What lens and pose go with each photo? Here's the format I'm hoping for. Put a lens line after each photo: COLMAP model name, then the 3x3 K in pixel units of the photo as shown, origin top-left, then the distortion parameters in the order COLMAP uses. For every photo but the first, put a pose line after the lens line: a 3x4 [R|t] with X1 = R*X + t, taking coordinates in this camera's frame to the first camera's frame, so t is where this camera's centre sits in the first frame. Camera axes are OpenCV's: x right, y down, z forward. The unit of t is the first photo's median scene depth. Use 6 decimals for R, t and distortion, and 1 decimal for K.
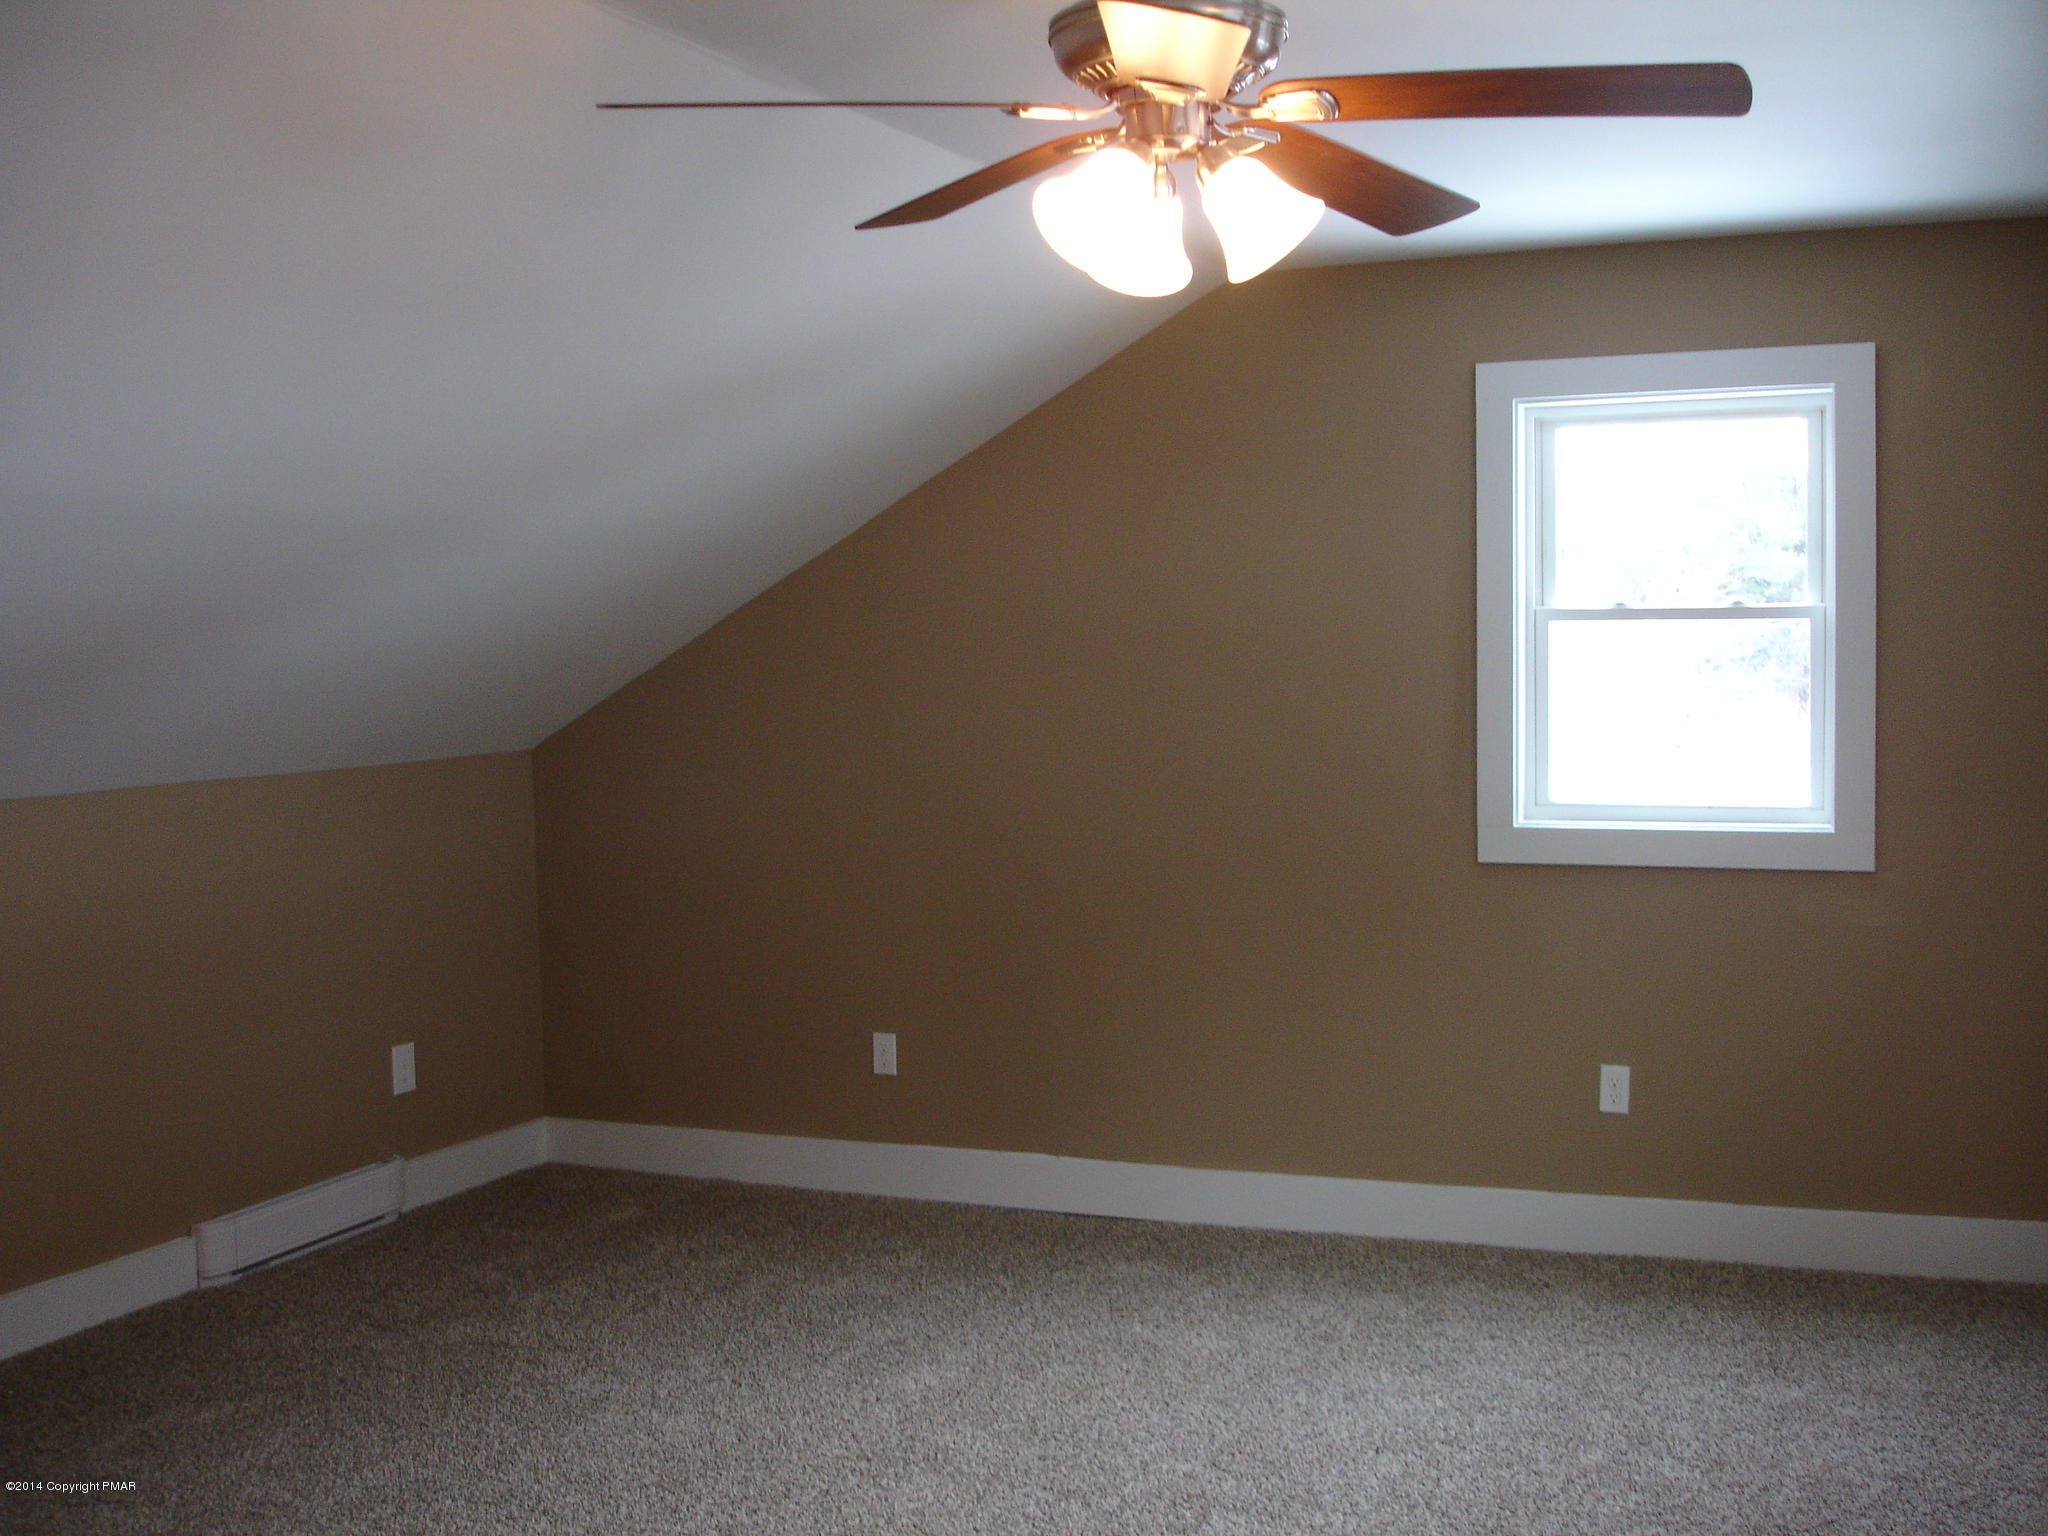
lens RADIAL K [[2301.1, 0, 1024.7], [0, 2301.1, 771.4], [0, 0, 1]] dist [-0.110346, 0.000000]
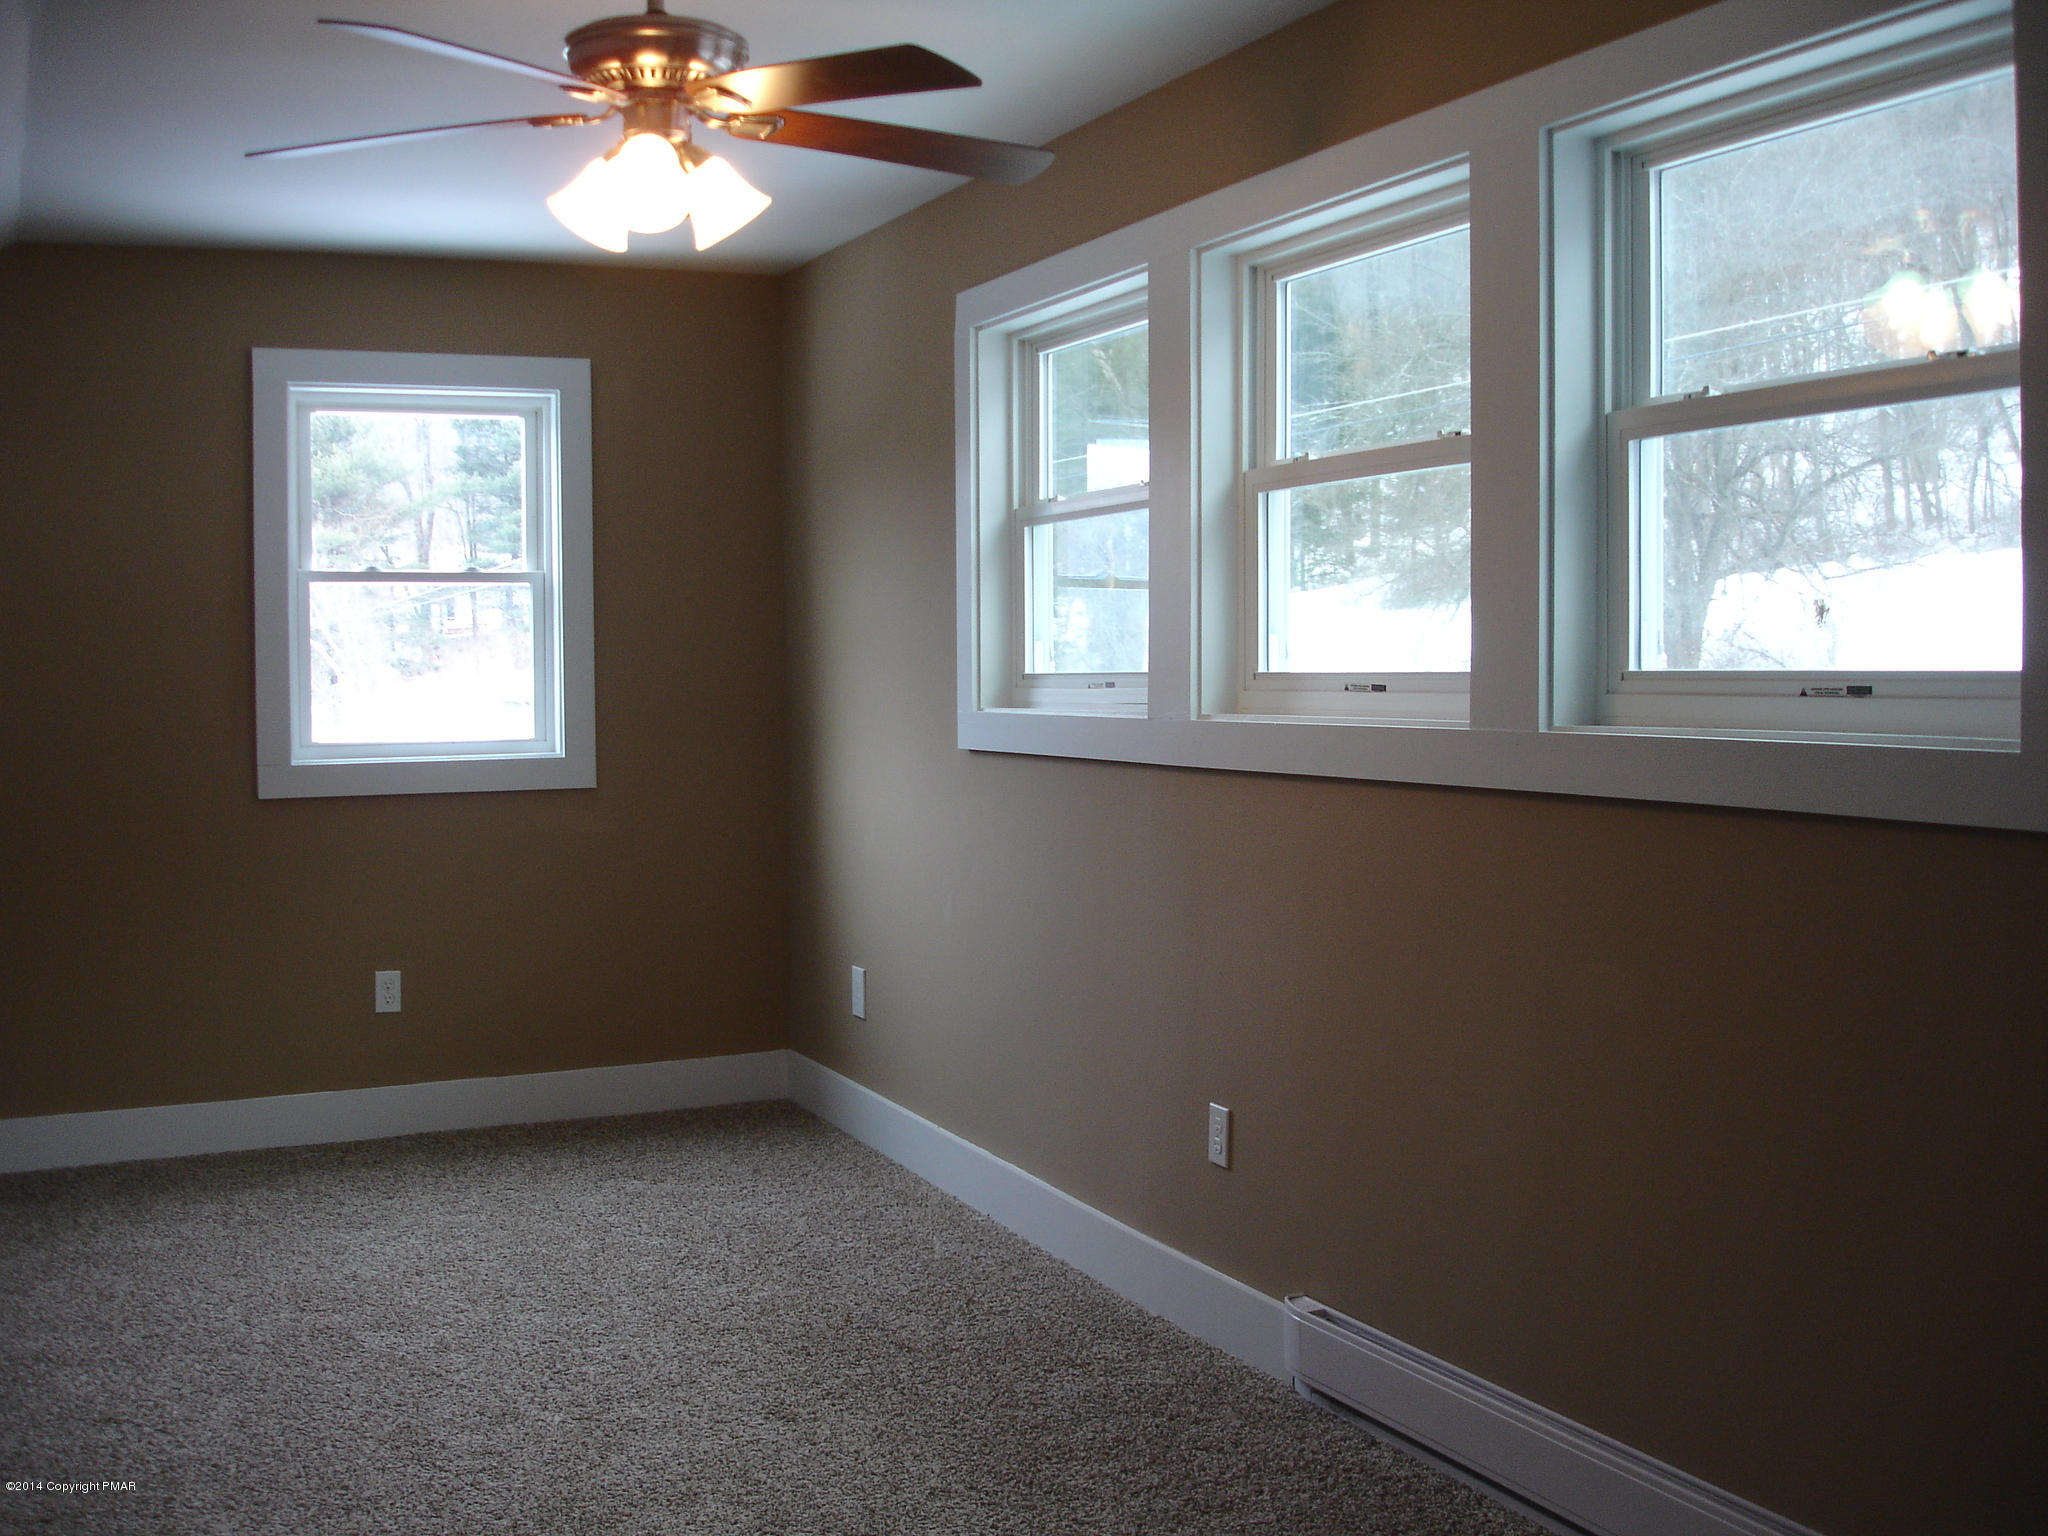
lens RADIAL K [[2301.1, 0, 1027.4], [0, 2301.1, 765.5], [0, 0, 1]] dist [-0.110346, 0.000000]
pose [[0.660172, -0.024433, 0.750717, -0.385178], [0.045694, 0.998926, -0.007672, 0.049855], [-0.749723, 0.039367, 0.660579, 0.001230]]
